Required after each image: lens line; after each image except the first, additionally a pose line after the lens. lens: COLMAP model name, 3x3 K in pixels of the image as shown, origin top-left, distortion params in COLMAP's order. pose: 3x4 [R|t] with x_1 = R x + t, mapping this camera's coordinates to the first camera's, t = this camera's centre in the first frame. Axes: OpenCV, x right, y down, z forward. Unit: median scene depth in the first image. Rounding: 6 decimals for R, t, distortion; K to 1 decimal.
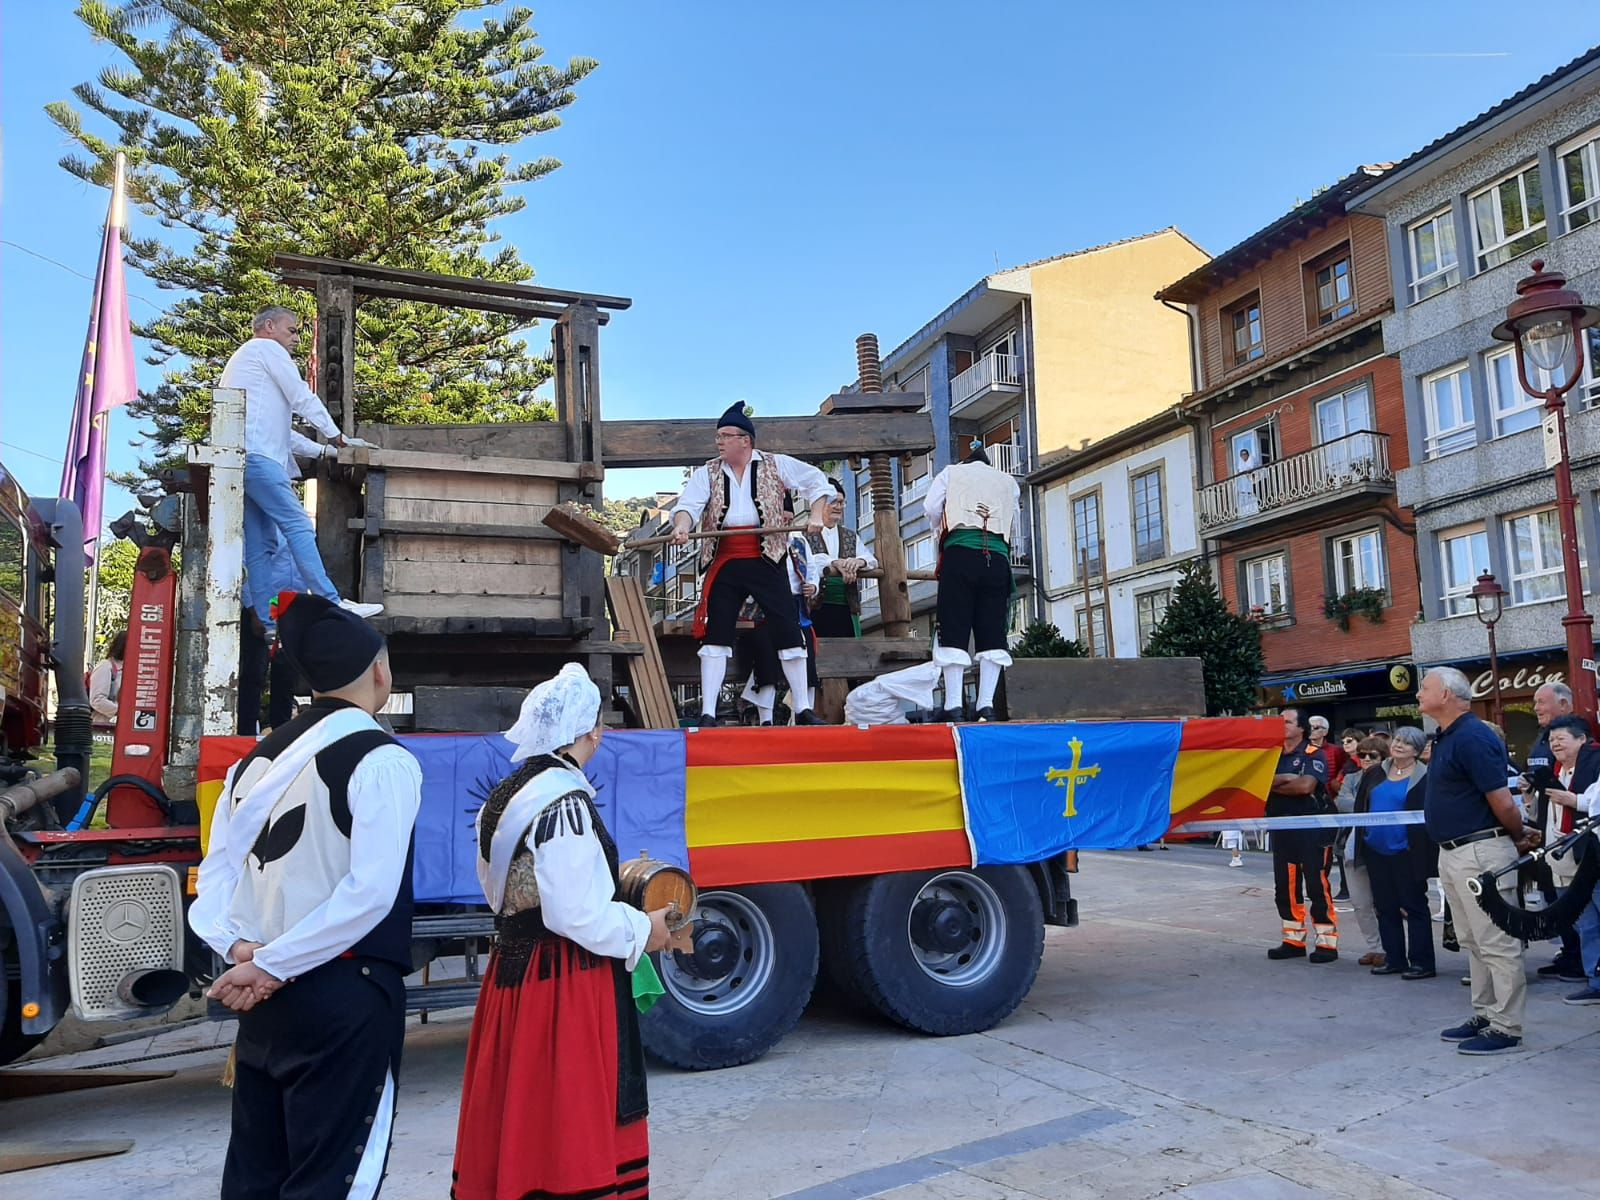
lens RADIAL K [[1254.7, 0, 798.1], [0, 1254.7, 607.0], [0, 0, 1]] dist [0.079763, -0.145563]
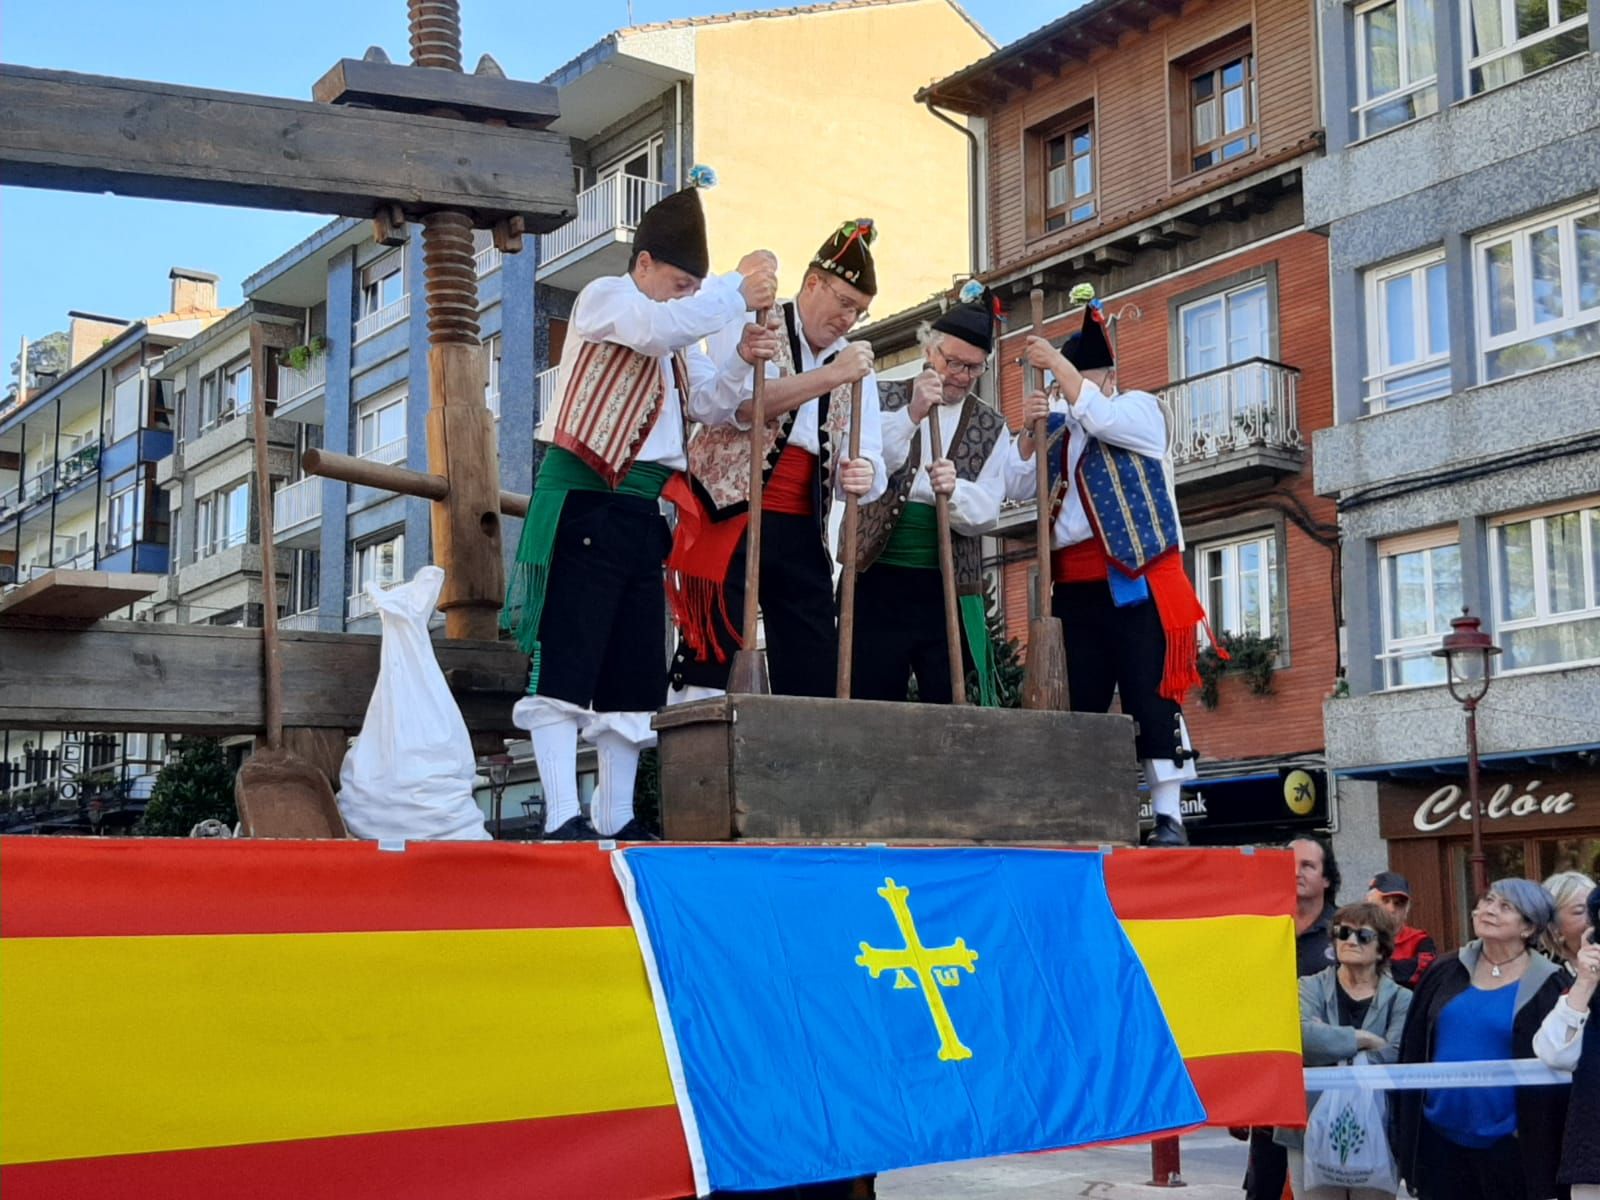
lens RADIAL K [[2214.5, 0, 805.0], [0, 2214.5, 604.5], [0, 0, 1]] dist [0.071416, 0.000000]
pose [[0.965728, 0.057514, 0.253105, -0.000977], [-0.052628, 0.998275, -0.026039, 0.010912], [-0.254166, 0.011826, 0.967088, 0.100231]]
